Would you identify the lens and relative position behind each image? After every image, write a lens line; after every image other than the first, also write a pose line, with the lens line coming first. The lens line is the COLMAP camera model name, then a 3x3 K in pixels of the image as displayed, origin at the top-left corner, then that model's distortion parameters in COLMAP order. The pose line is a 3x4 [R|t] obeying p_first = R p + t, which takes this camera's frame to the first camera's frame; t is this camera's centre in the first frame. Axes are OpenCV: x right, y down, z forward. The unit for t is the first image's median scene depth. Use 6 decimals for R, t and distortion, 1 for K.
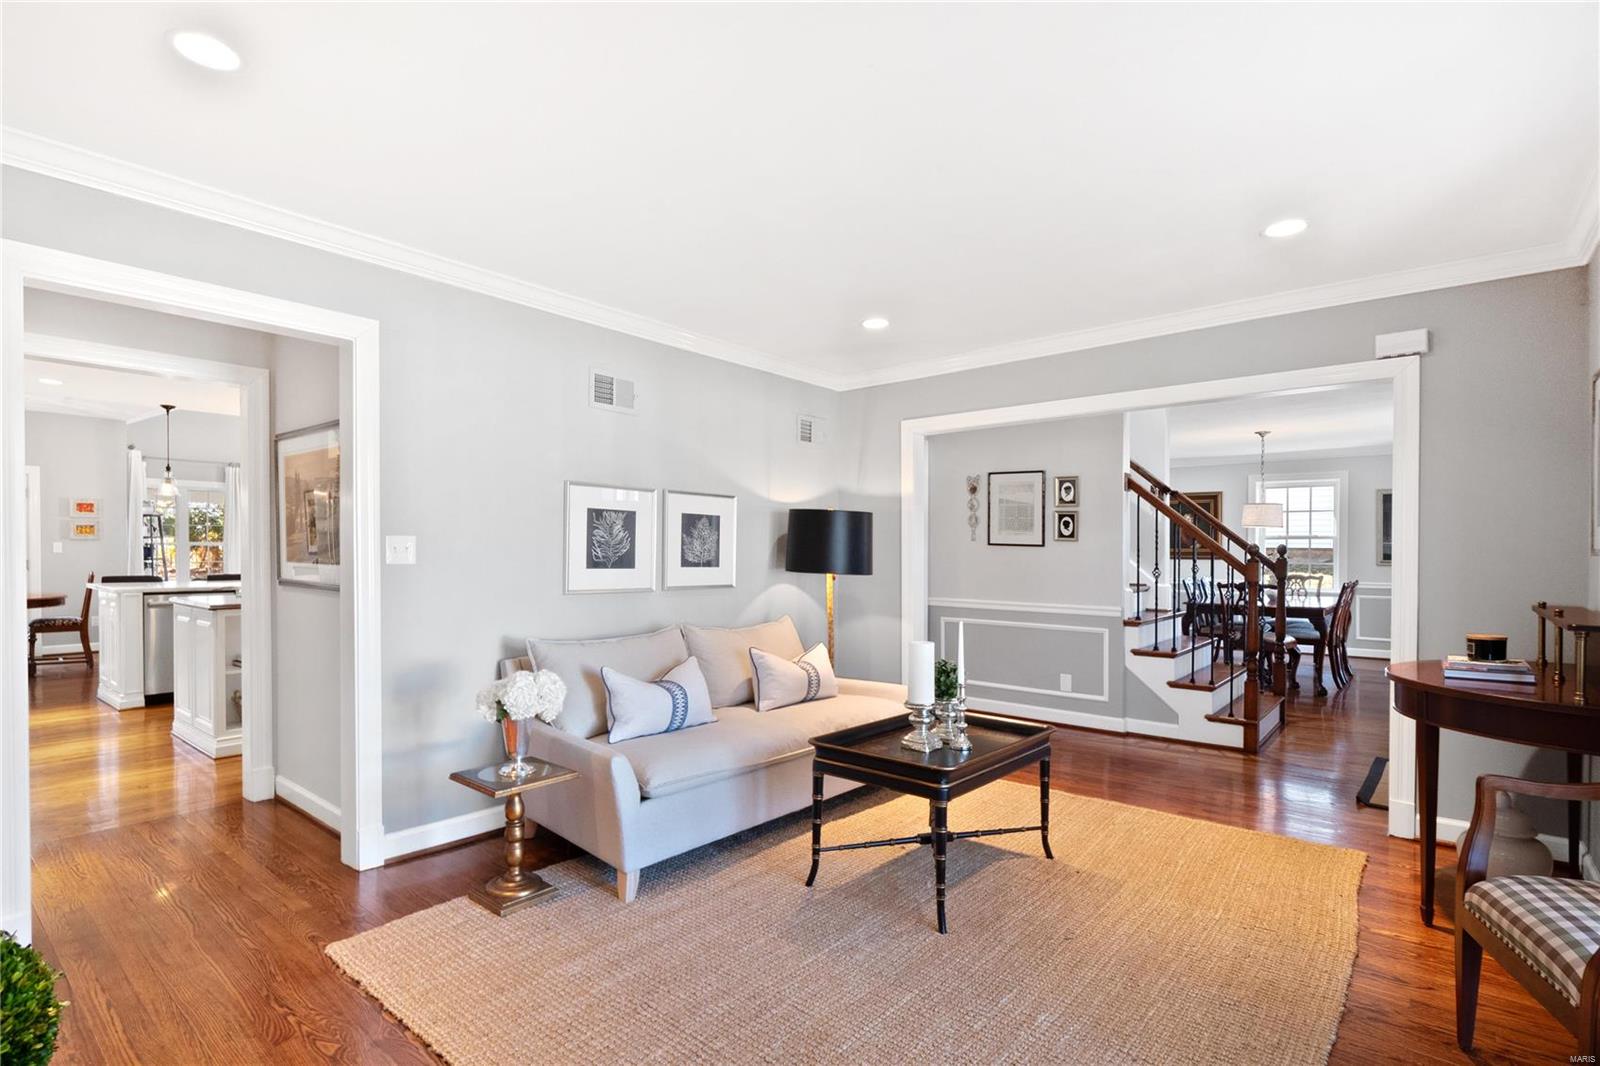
lens RADIAL K [[768.6, 0, 794.2], [0, 768.6, 541.7], [0, 0, 1]] dist [-0.013686, -0.000705]
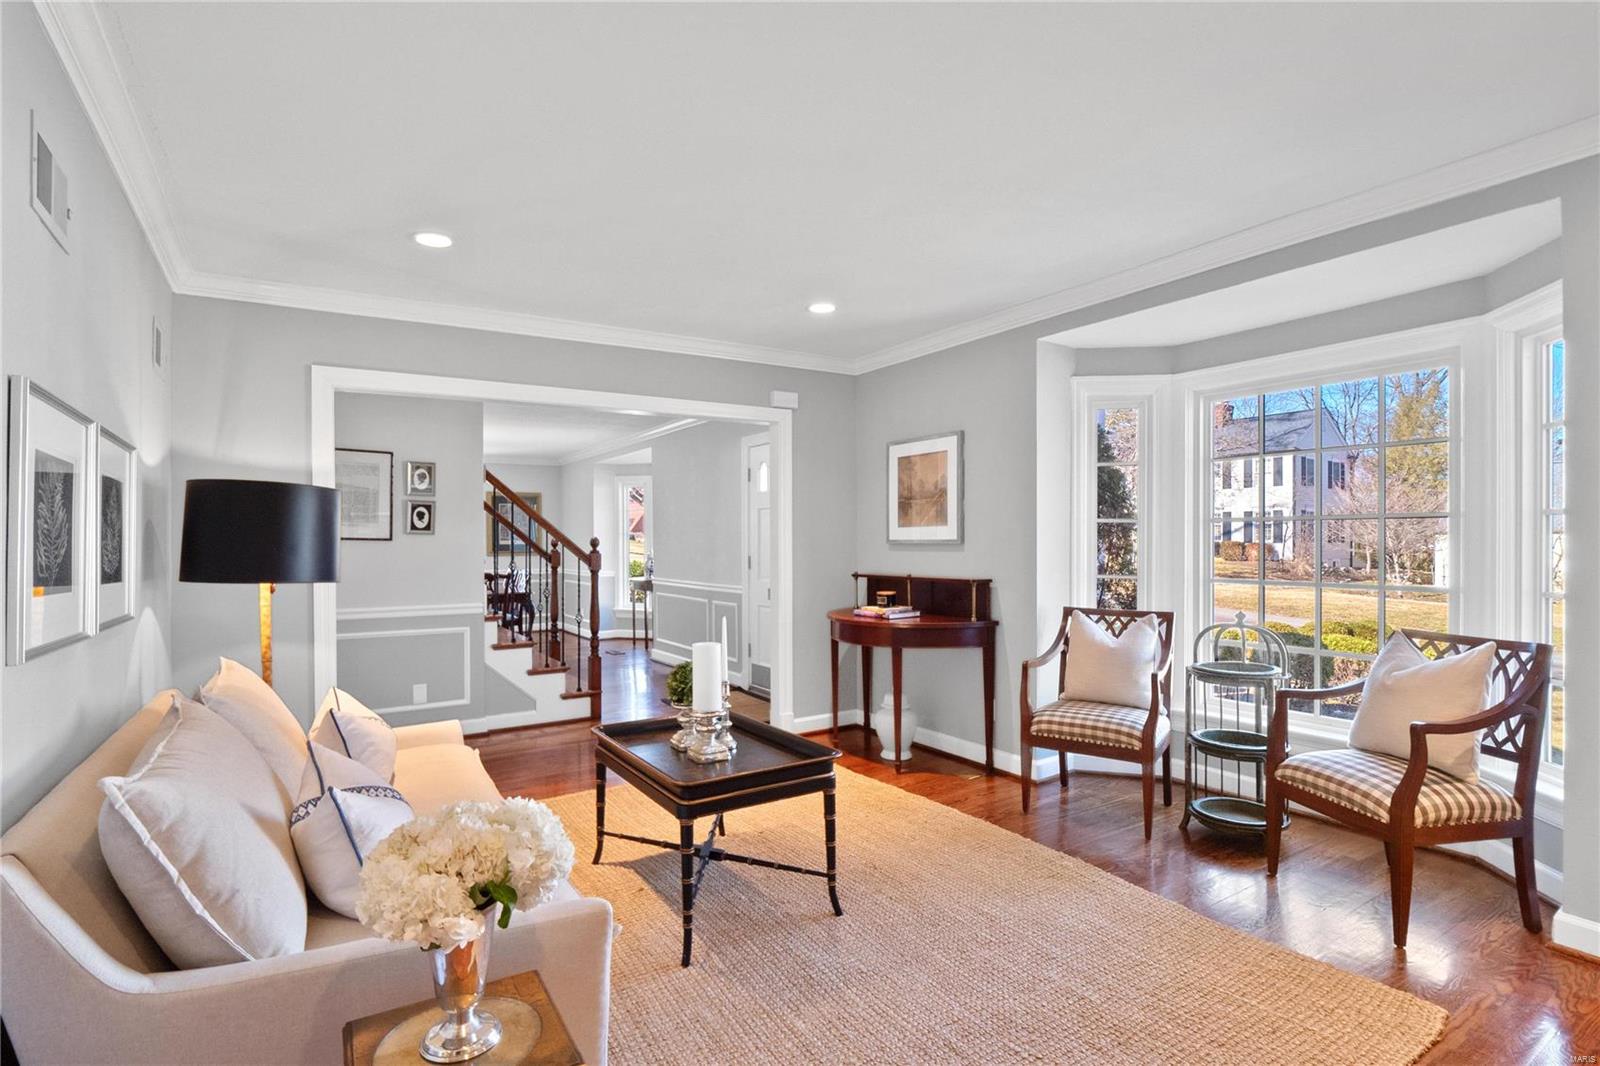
lens RADIAL K [[748.5, 0, 800.0], [0, 748.5, 533.0], [0, 0, 1]] dist [-0.000425, -0.000012]
pose [[0.329089, 0.006940, 0.944273, -0.347139], [-0.004334, 0.999974, -0.005838, 0.000922], [-0.944289, -0.002171, 0.329111, 0.320620]]
